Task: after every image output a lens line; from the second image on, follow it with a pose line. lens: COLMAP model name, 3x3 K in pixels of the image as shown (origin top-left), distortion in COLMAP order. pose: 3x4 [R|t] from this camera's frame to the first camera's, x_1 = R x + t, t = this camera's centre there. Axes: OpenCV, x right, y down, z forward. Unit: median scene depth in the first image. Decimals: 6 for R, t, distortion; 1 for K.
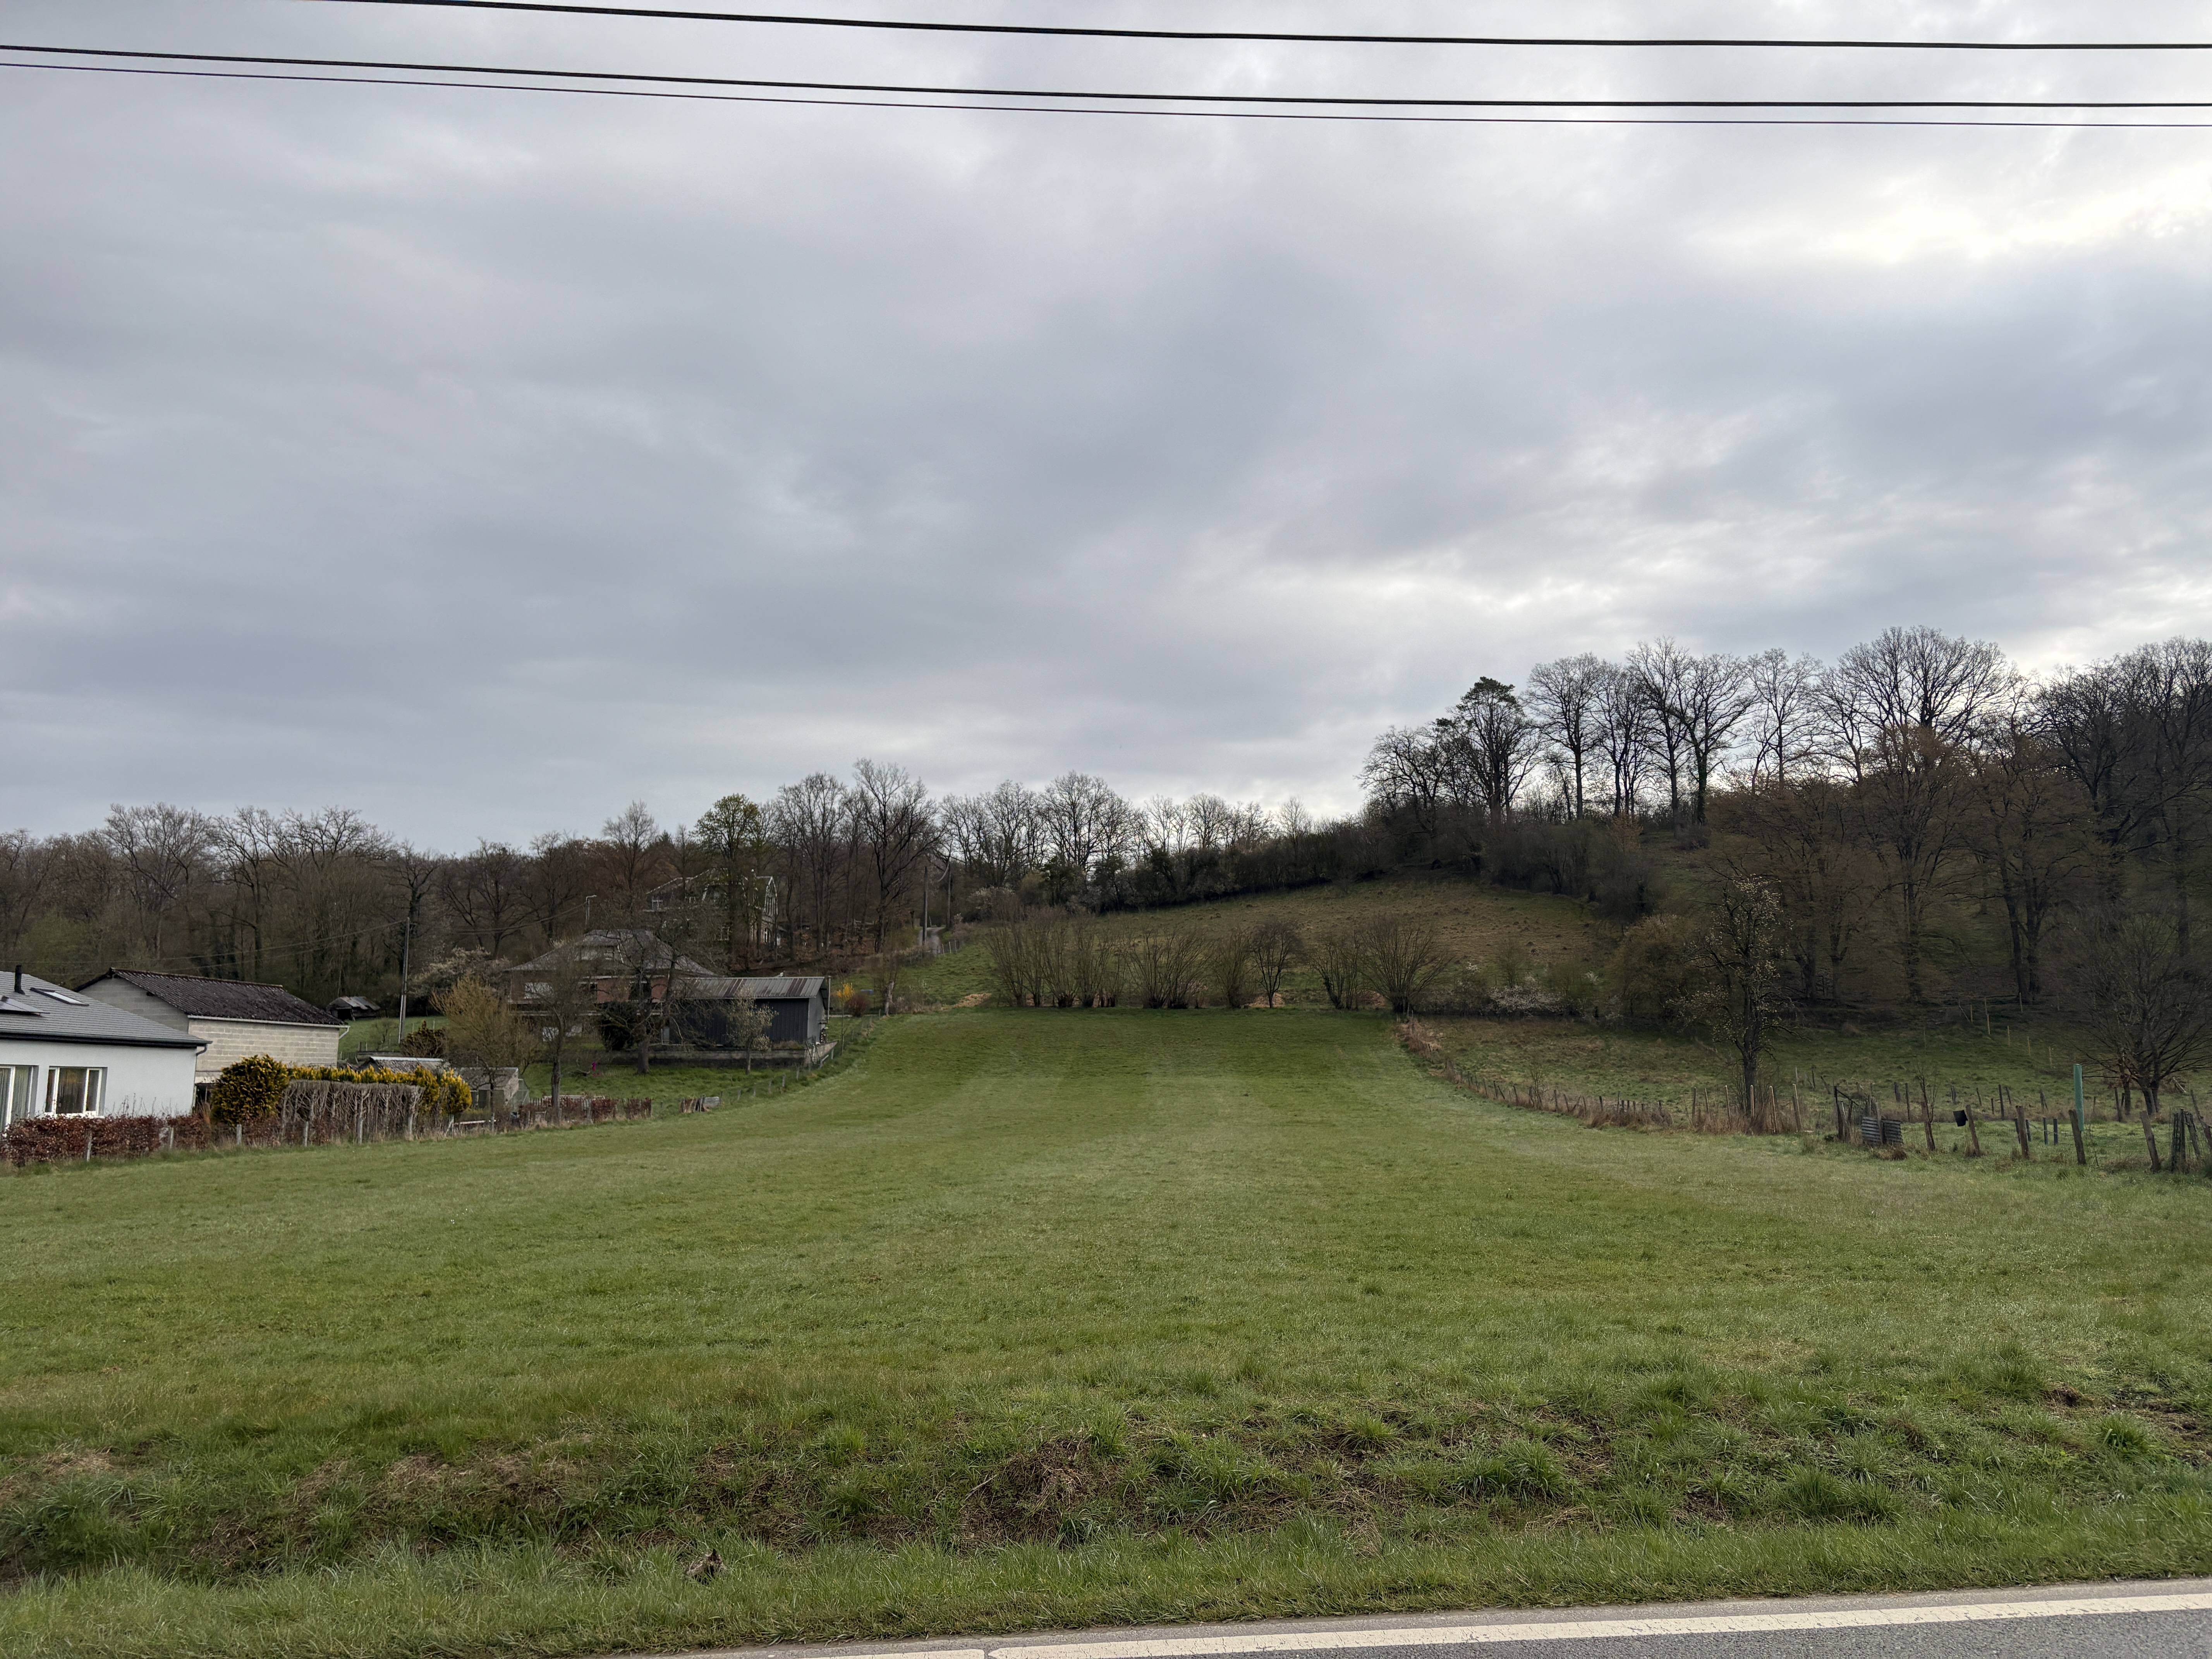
lens RADIAL K [[1661.6, 0, 1130.8], [0, 1661.6, 846.8], [0, 0, 1]] dist [0.065756, -0.073497]
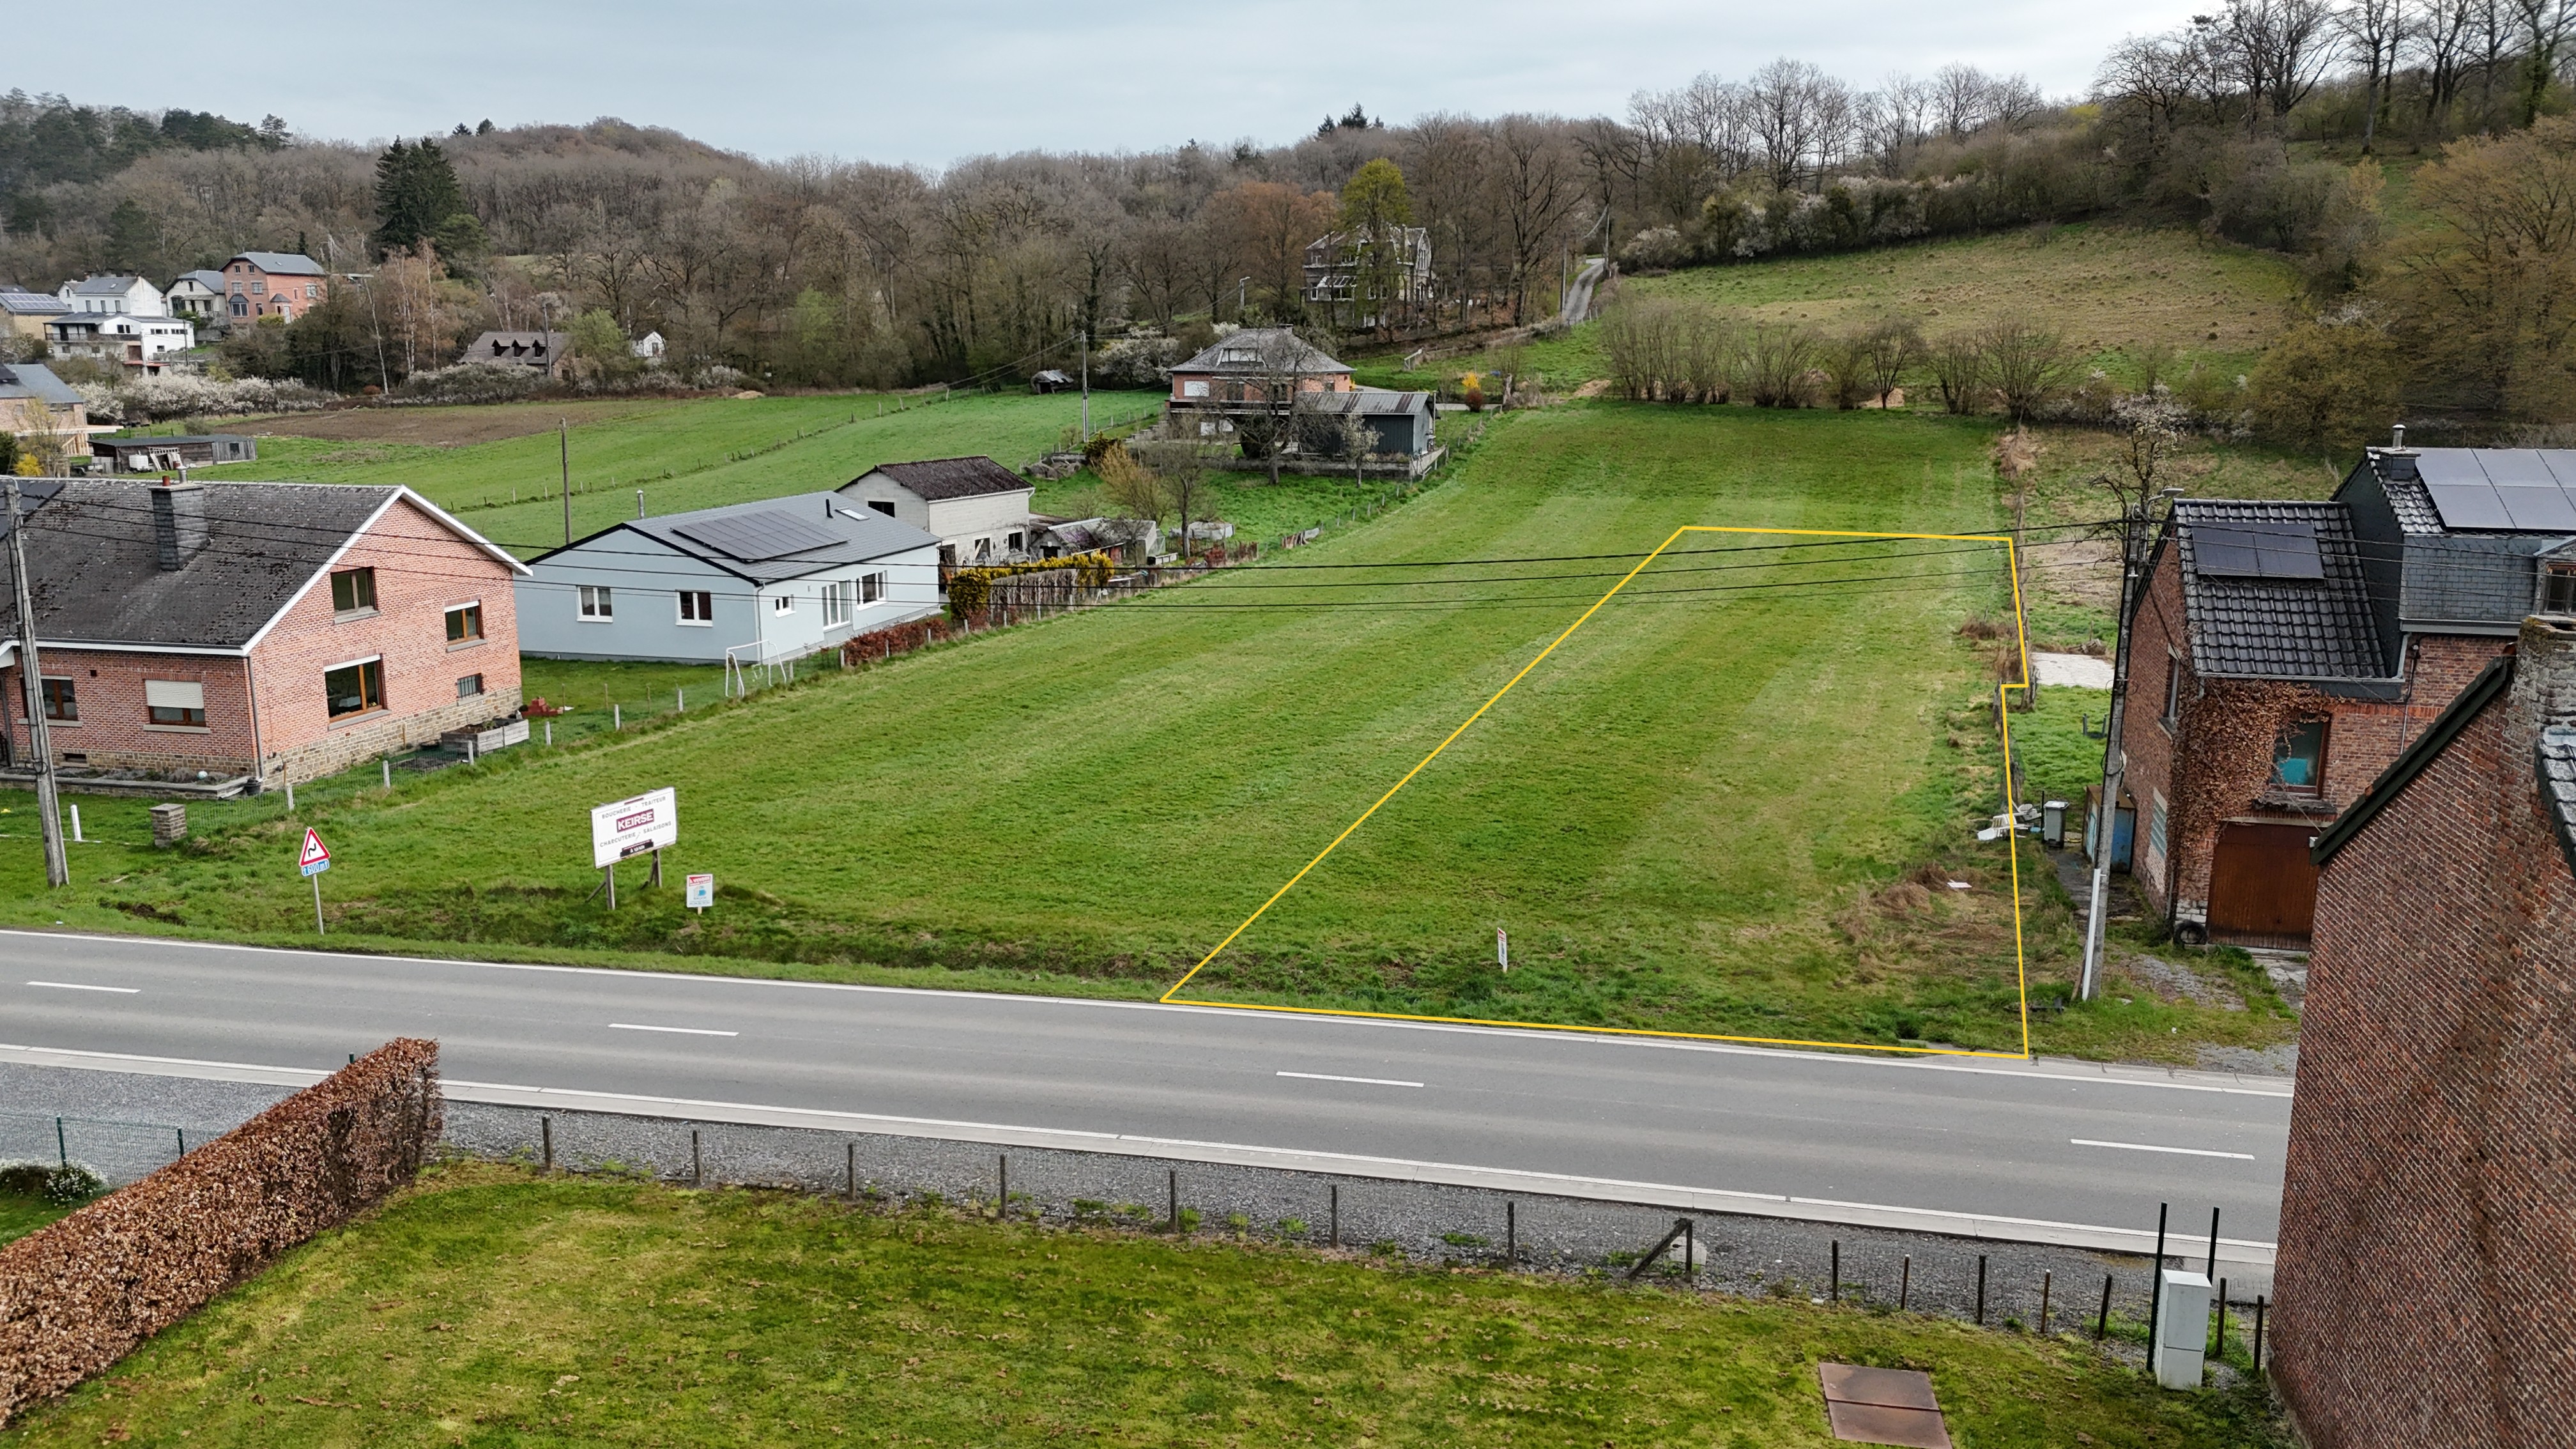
lens RADIAL K [[1881.0, 0, 1282.5], [0, 1881.0, 739.5], [0, 0, 1]] dist [0.091289, -0.092812]
pose [[0.947556, 0.069976, -0.311835, 0.117656], [0.040081, 0.942011, 0.333179, -0.114552], [0.317067, -0.328204, 0.889804, -0.195159]]
